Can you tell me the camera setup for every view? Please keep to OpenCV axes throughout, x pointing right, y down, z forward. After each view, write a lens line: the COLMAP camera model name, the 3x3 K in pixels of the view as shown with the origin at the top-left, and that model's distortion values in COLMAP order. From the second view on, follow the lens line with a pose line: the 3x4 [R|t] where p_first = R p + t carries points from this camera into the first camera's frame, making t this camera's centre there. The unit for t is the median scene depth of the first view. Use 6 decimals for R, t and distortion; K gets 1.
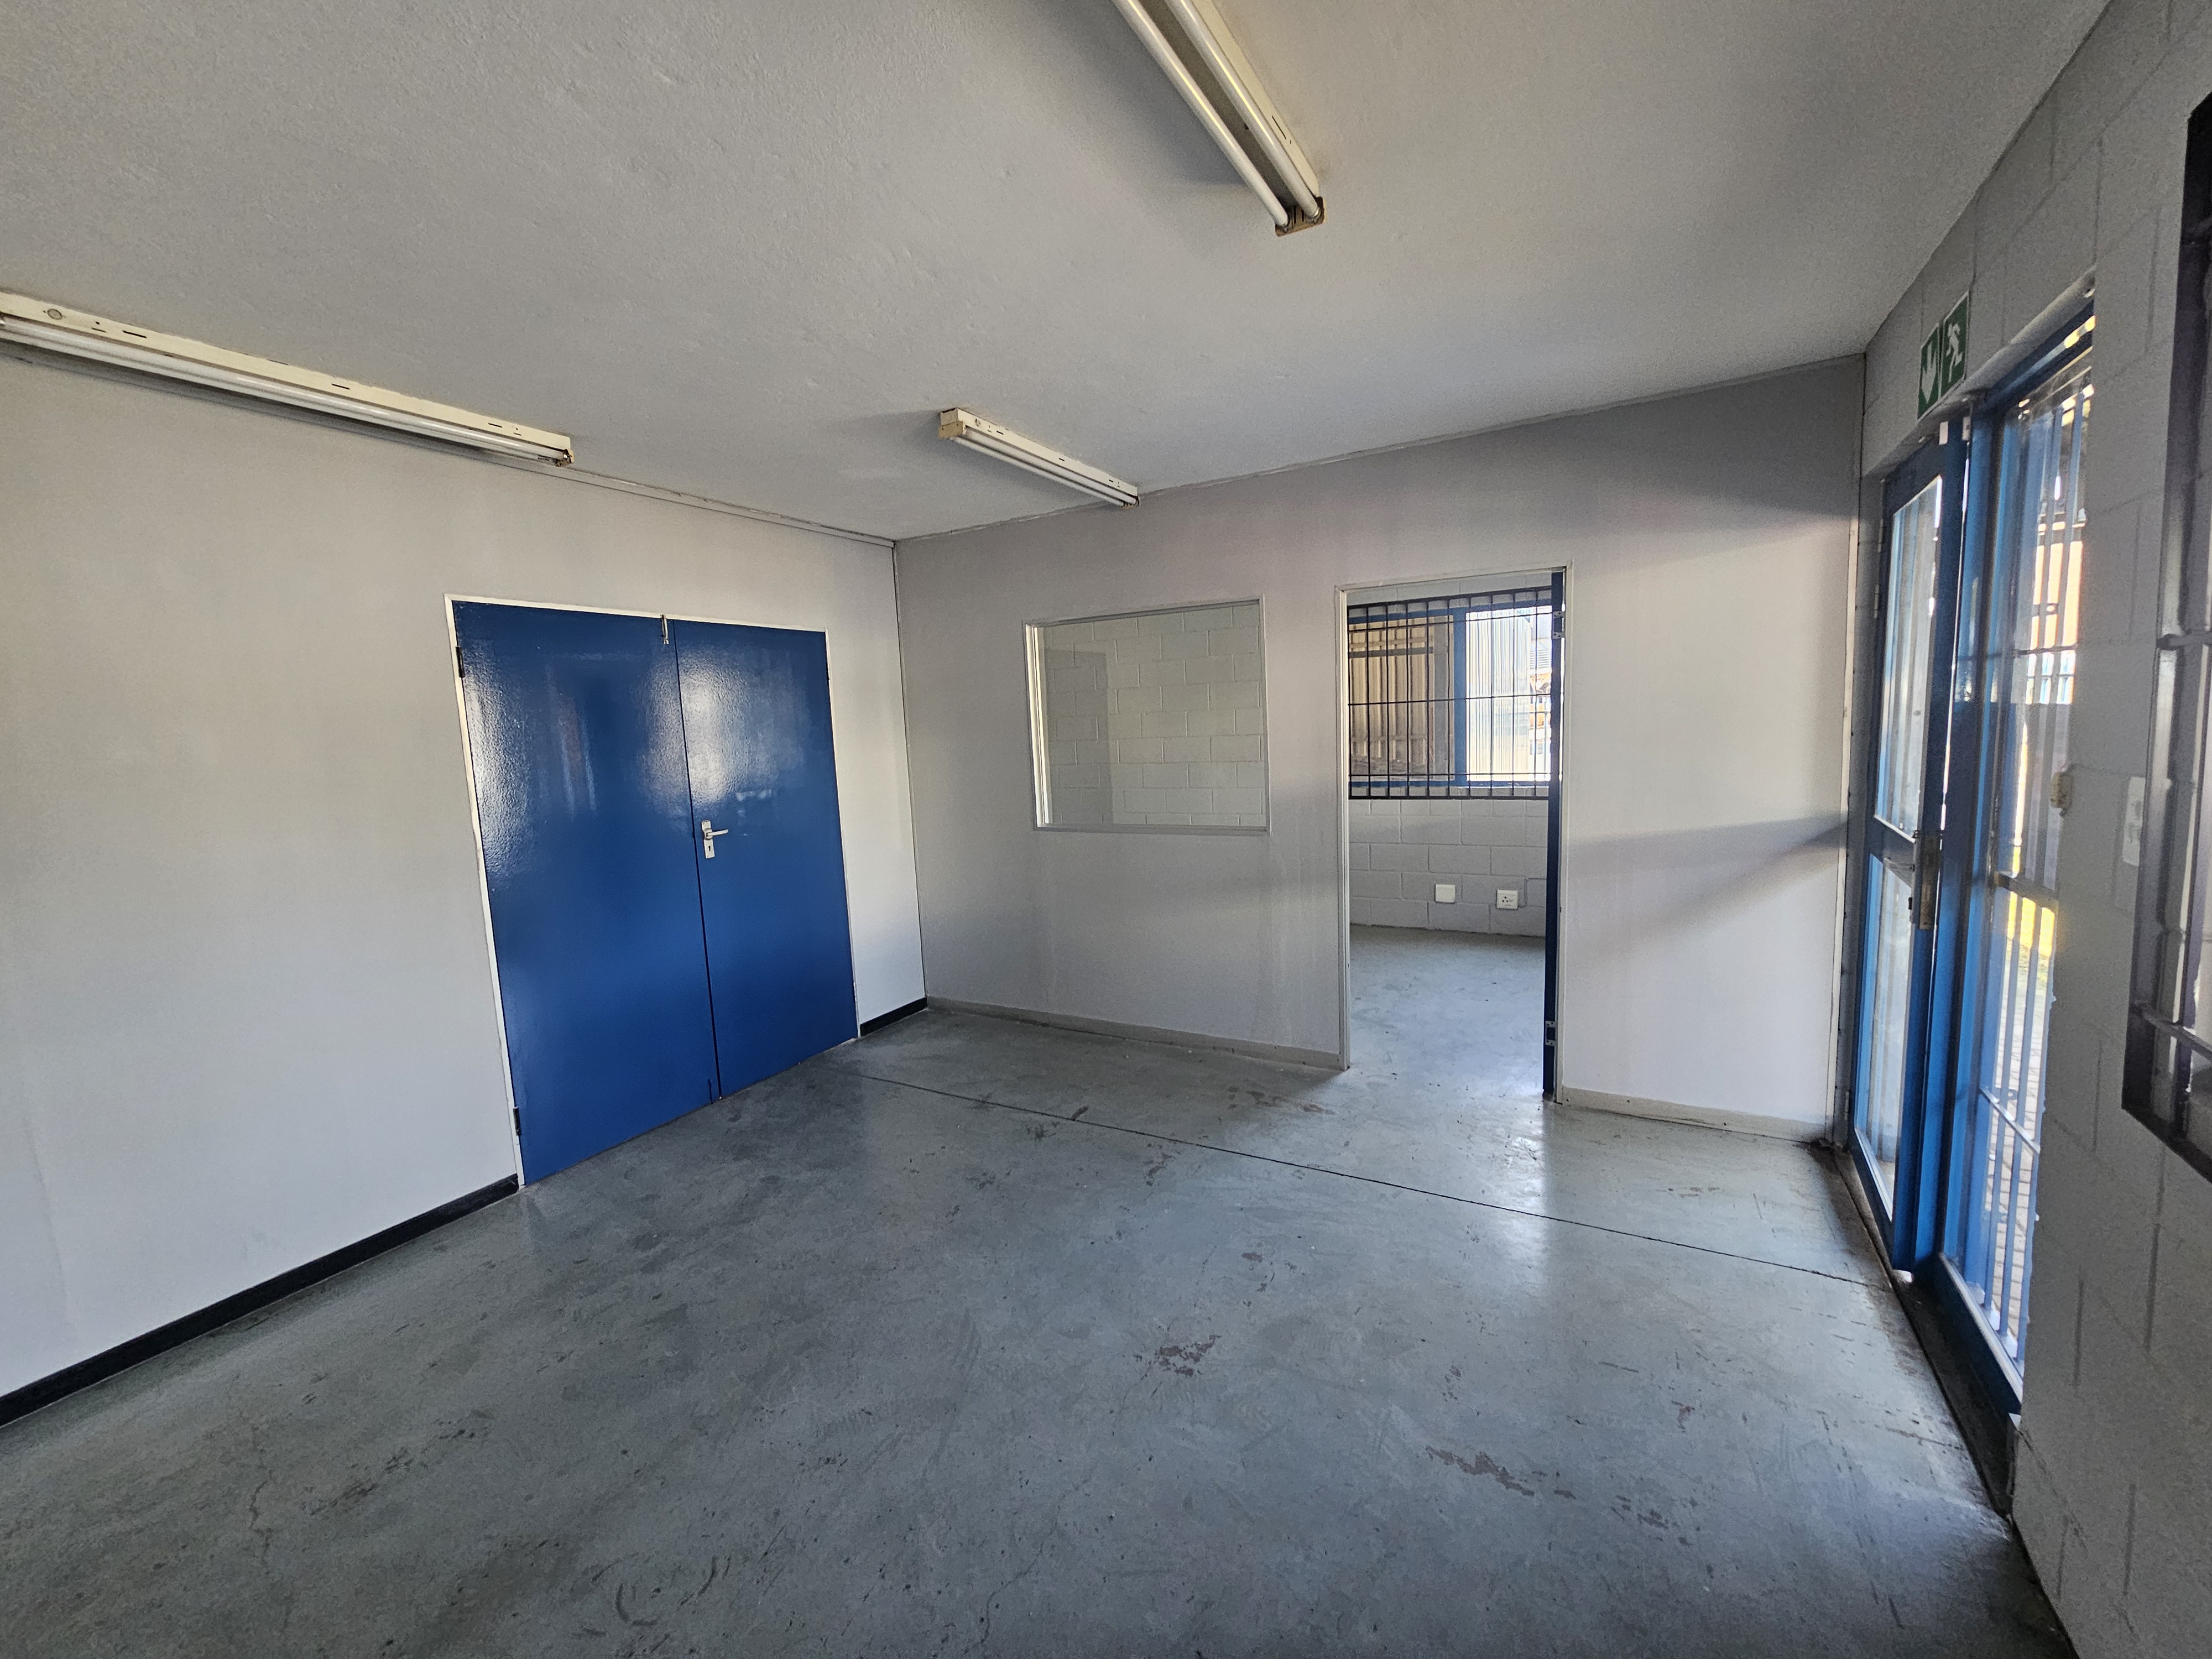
lens RADIAL K [[908.3, 0, 1106.0], [0, 908.3, 829.5], [0, 0, 1]] dist [-0.003206, -0.000155]
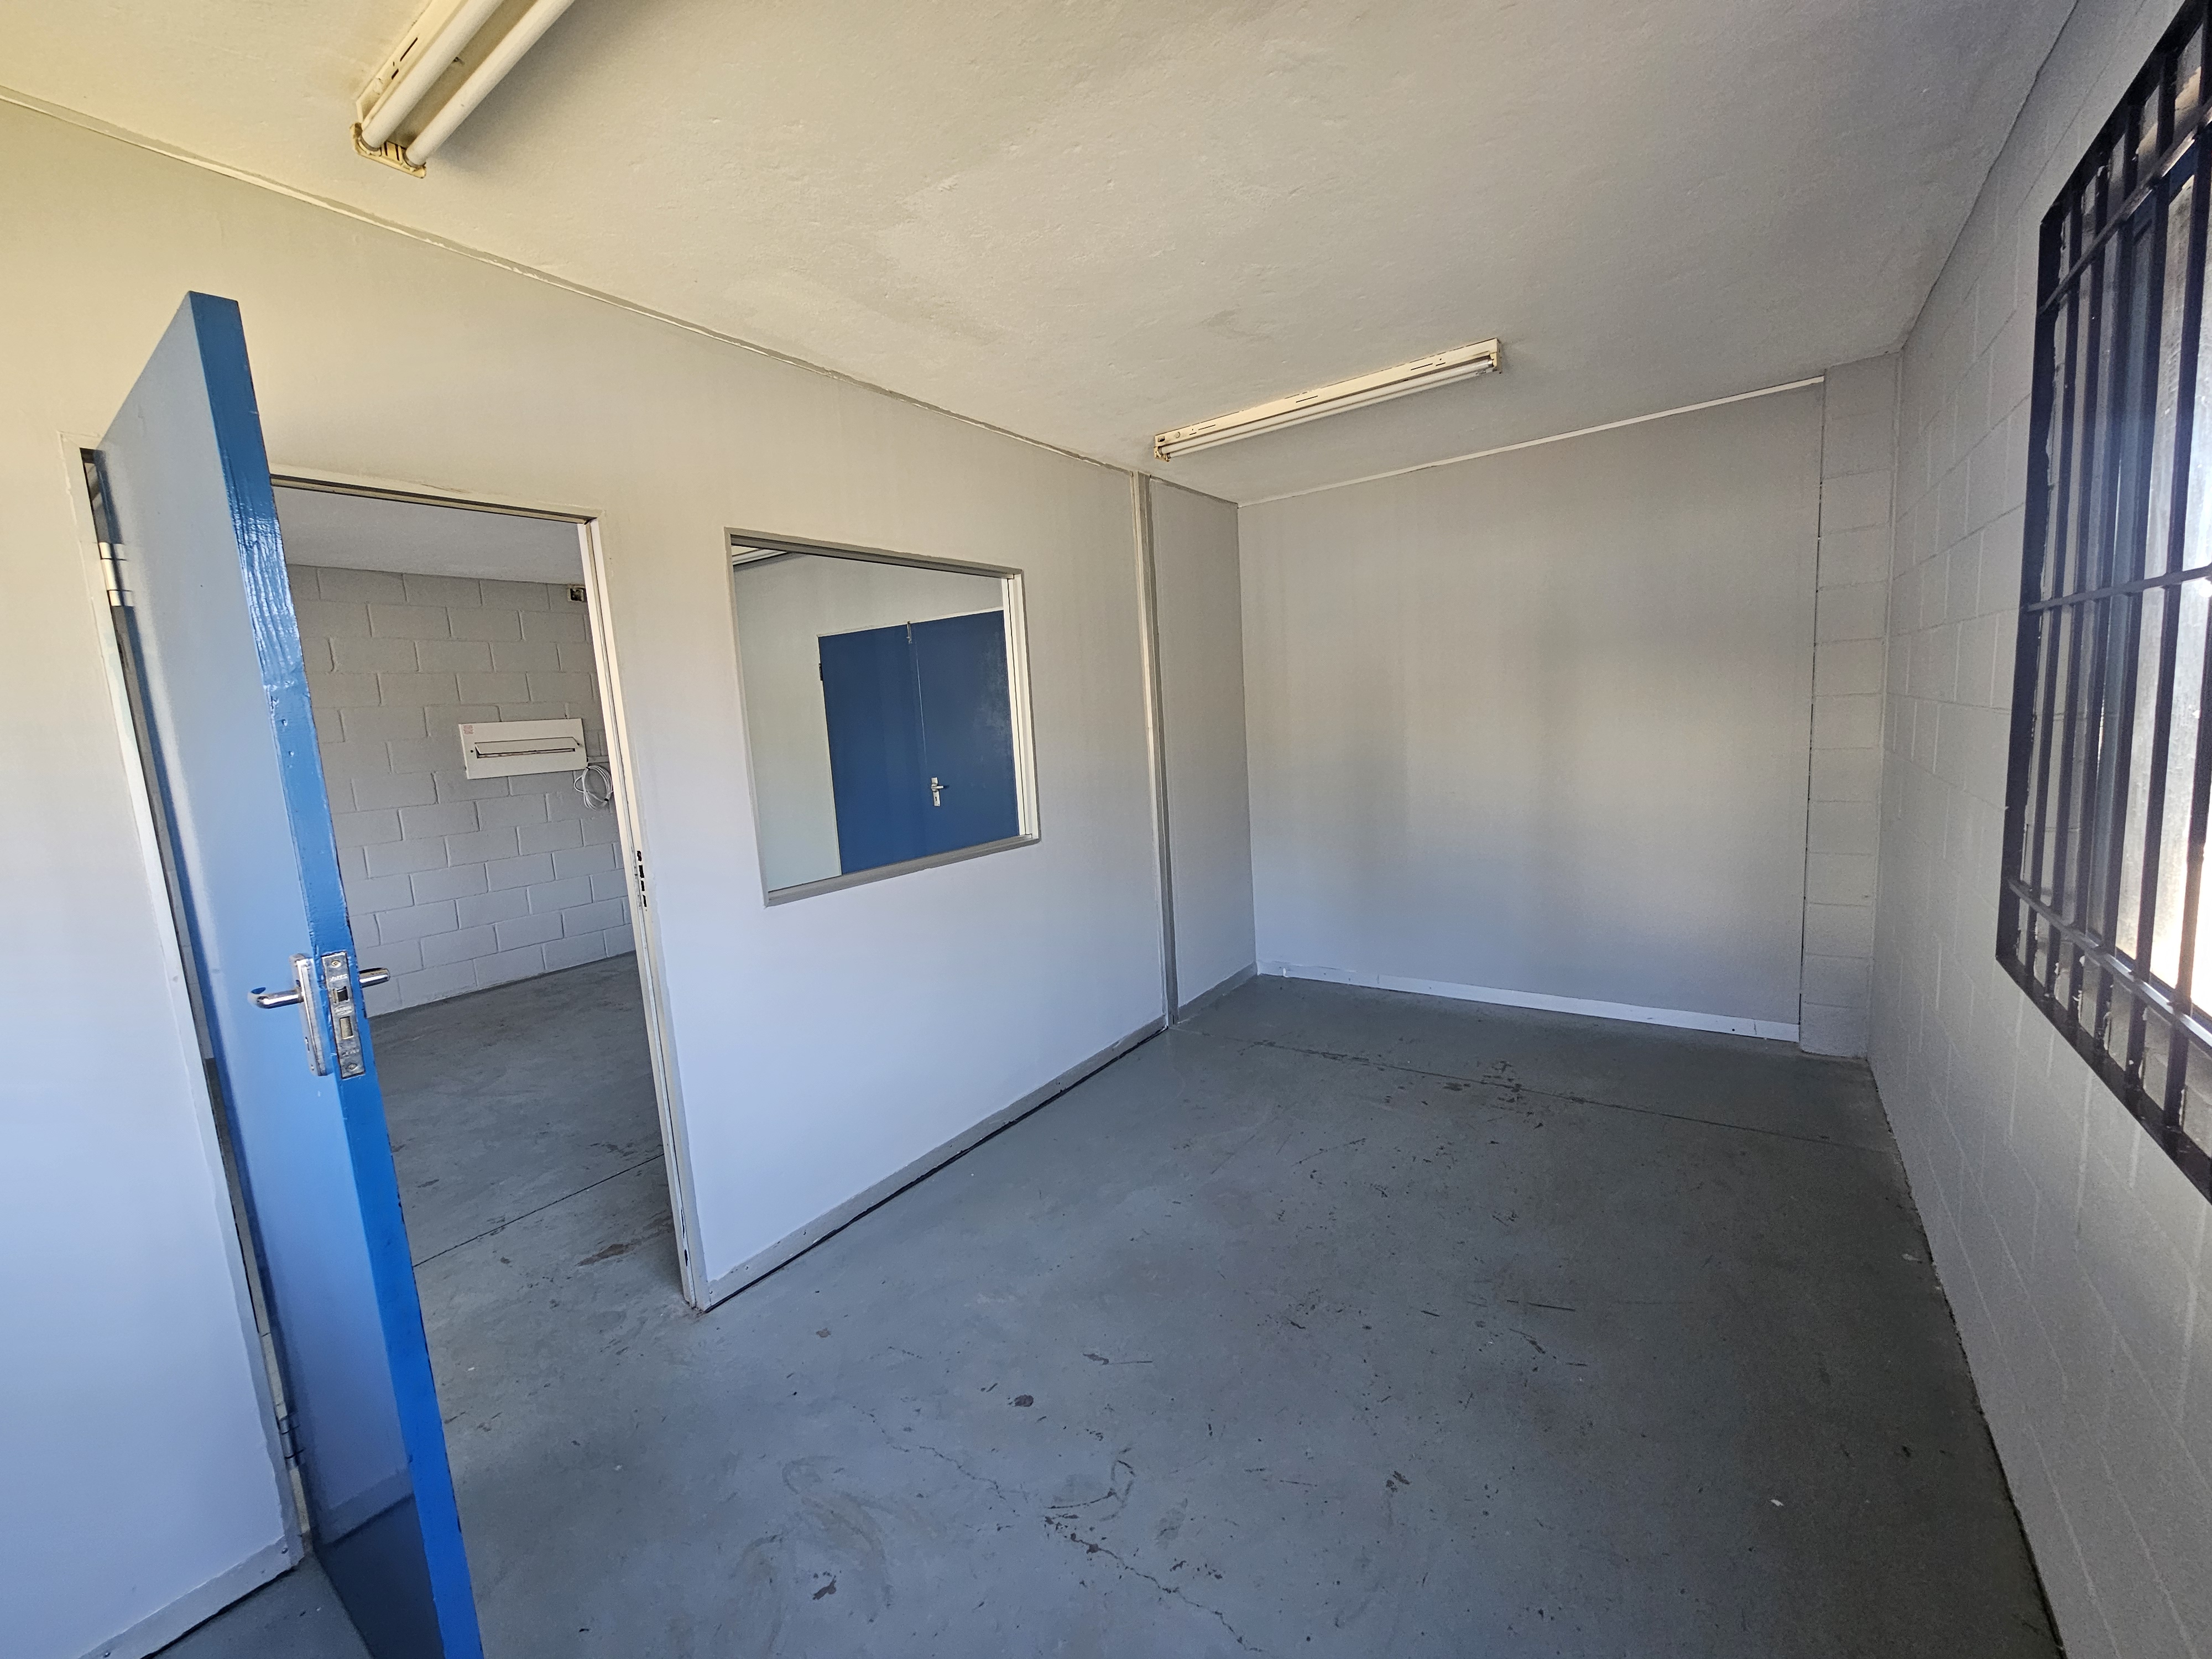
lens RADIAL K [[908.3, 0, 1106.0], [0, 908.3, 829.5], [0, 0, 1]] dist [-0.003206, -0.000155]
pose [[-0.103554, 0.169654, -0.980048, 0.912116], [-0.057017, 0.982713, 0.176140, -0.199387], [0.992988, 0.074119, -0.092091, 1.537353]]
